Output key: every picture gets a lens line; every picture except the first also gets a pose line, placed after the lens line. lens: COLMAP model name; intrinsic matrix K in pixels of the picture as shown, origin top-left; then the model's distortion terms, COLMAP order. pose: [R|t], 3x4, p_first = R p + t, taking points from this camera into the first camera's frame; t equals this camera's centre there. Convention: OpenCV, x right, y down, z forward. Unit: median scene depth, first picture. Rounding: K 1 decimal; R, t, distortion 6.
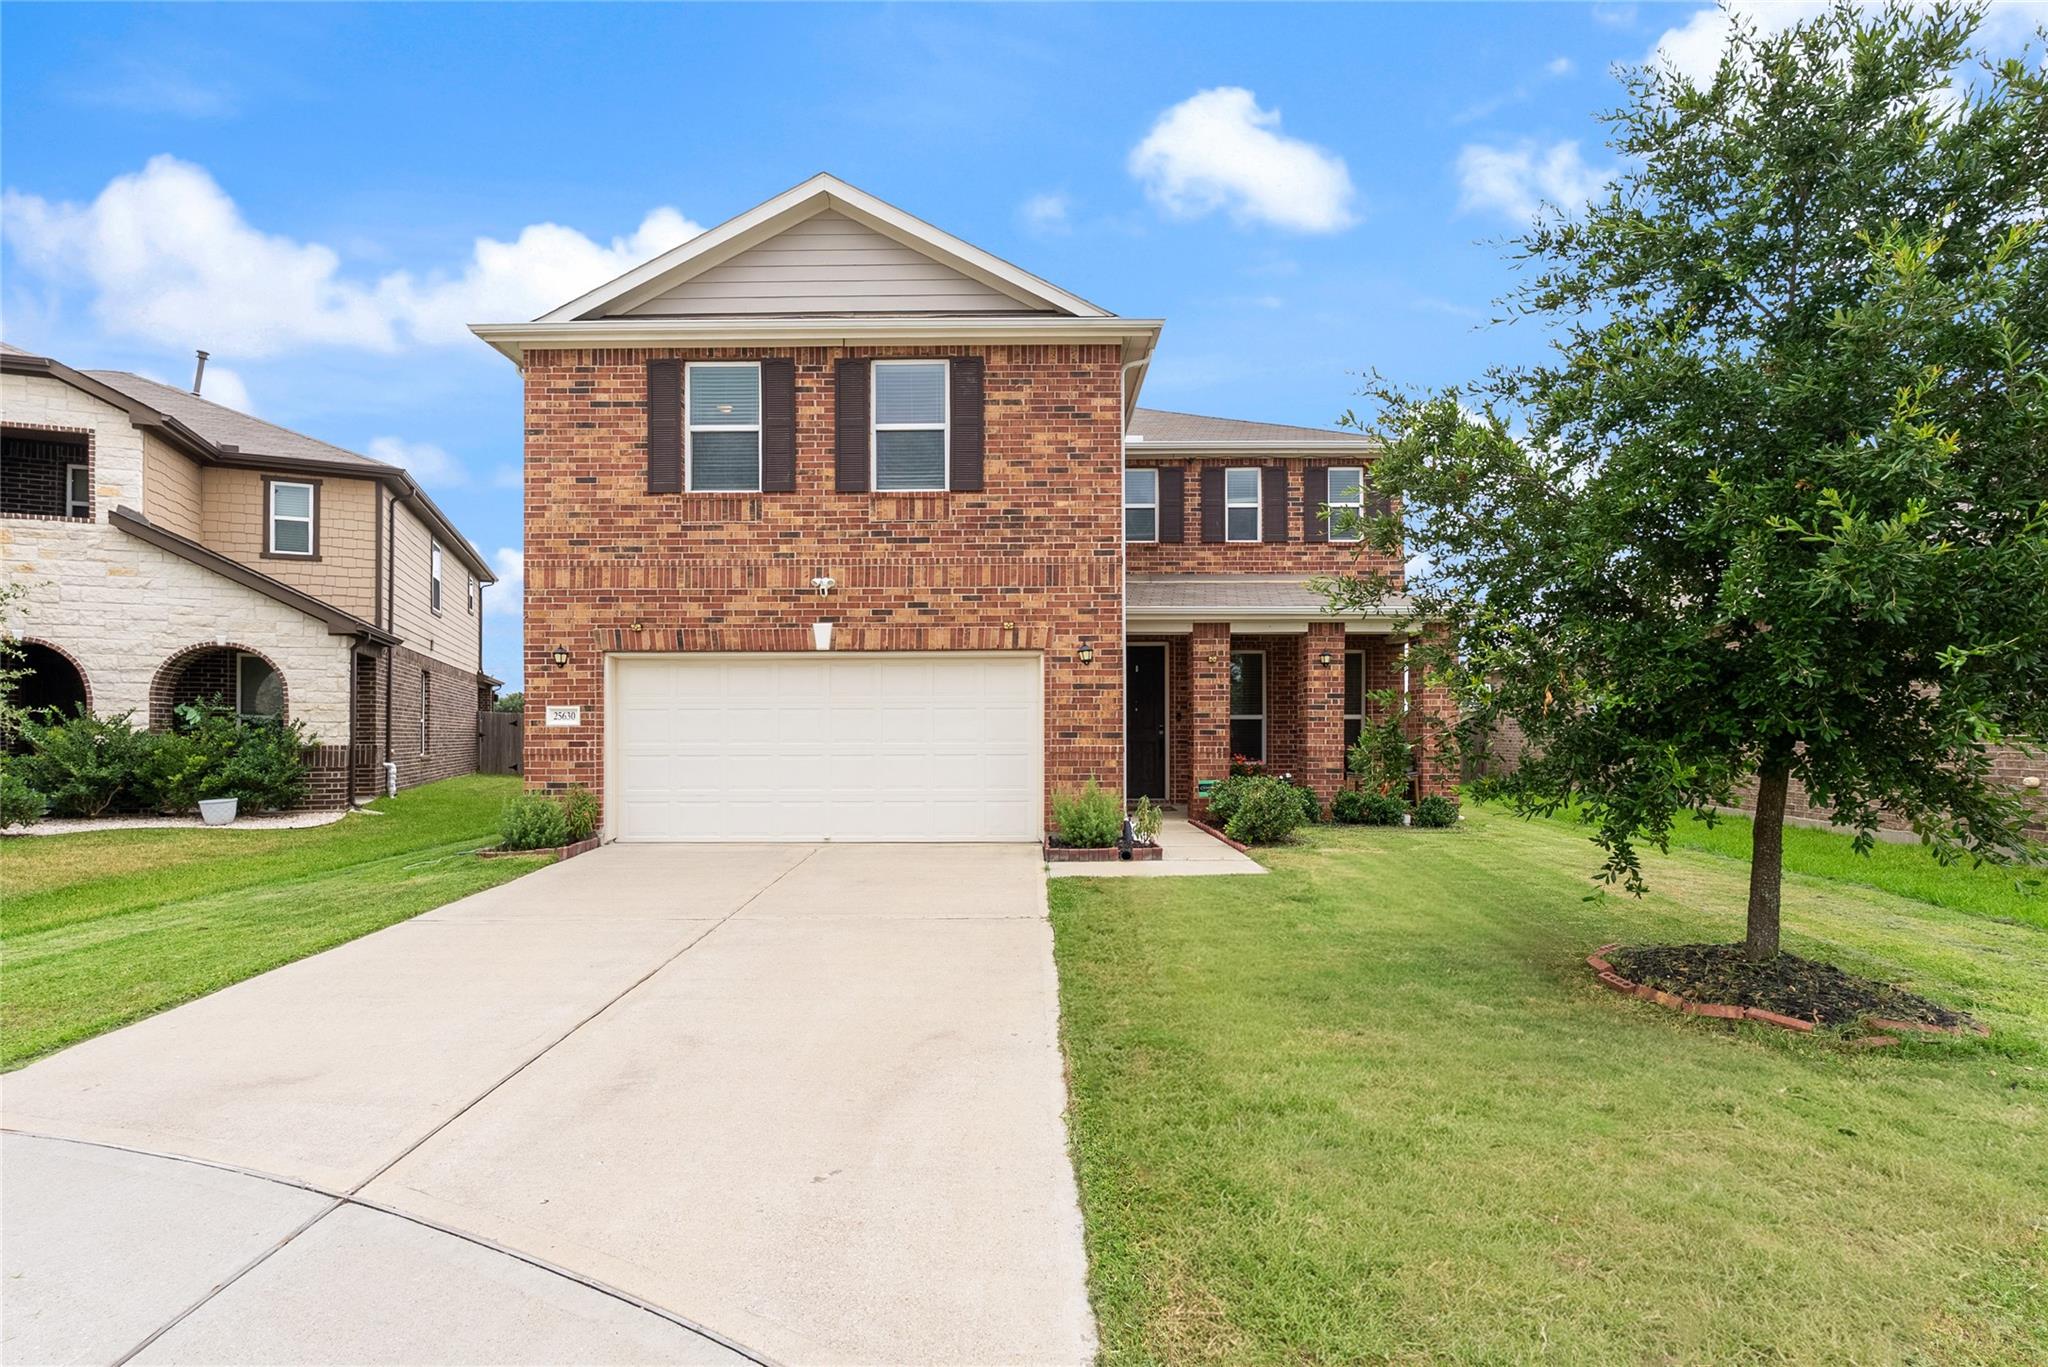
lens RADIAL K [[926.5, 0, 1022.3], [0, 926.5, 737.1], [0, 0, 1]] dist [-0.003706, 0.000155]
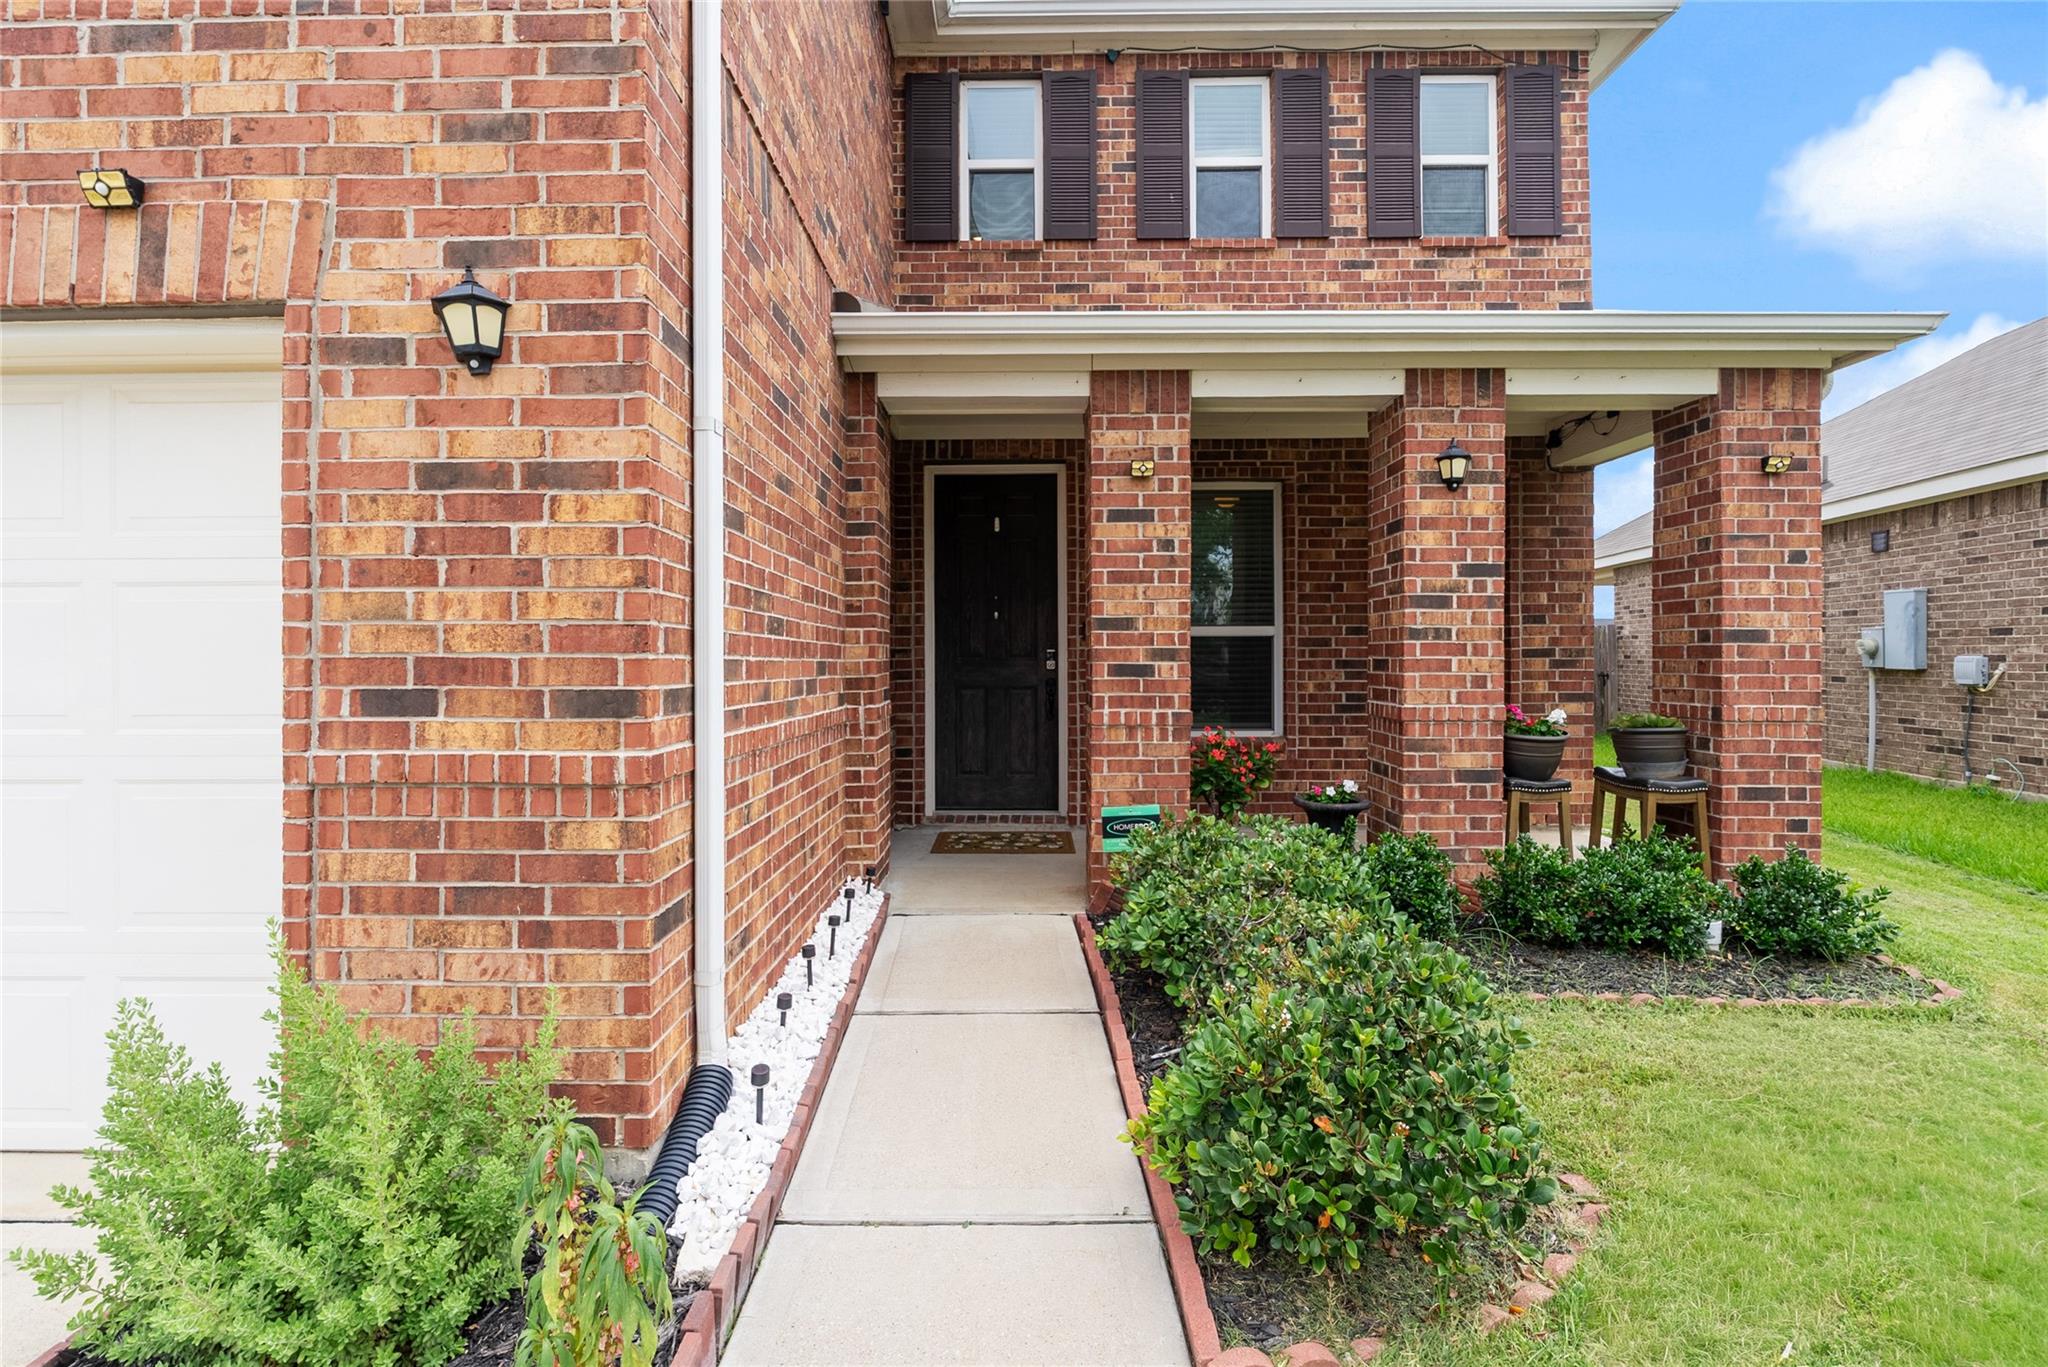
lens RADIAL K [[922.6, 0, 1018.7], [0, 922.6, 655.0], [0, 0, 1]] dist [-0.008907, 0.000102]
pose [[0.999997, -0.000911, -0.002253, 0.194404], [0.000904, 0.999994, -0.003256, -0.012495], [0.002256, 0.003254, 0.999992, 0.787062]]
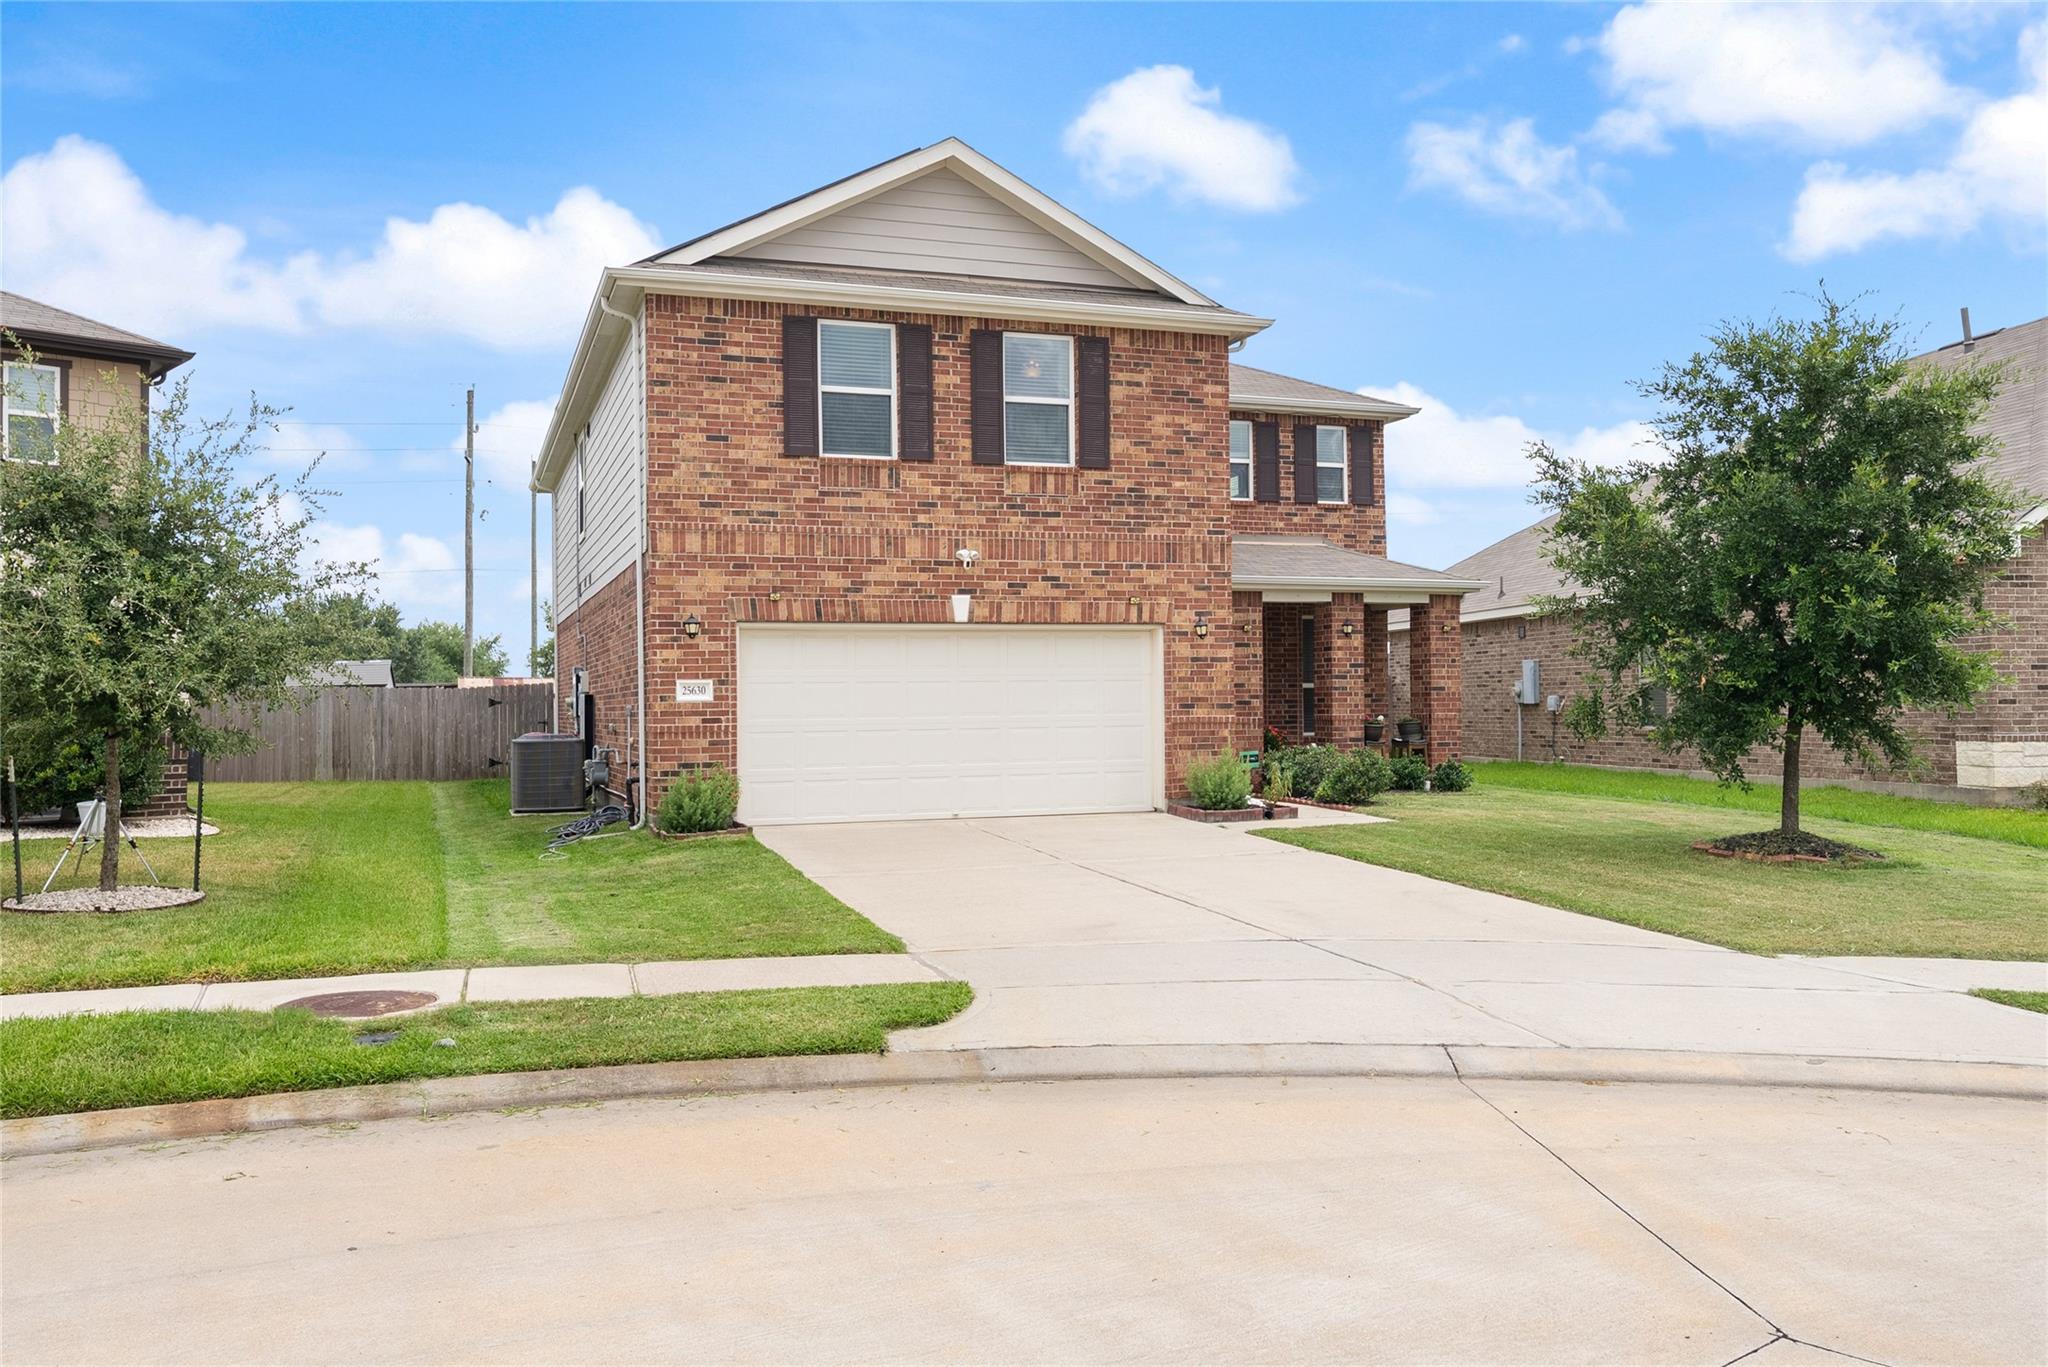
lens RADIAL K [[1559.0, 0, 1024.0], [0, 1559.0, 683.5], [0, 0, 1]] dist [0.006756, -0.003793]
pose [[0.938910, -0.003989, 0.344141, -0.724161], [0.010073, 0.999823, -0.015891, -0.001849], [-0.344016, 0.018387, 0.938784, -0.580833]]
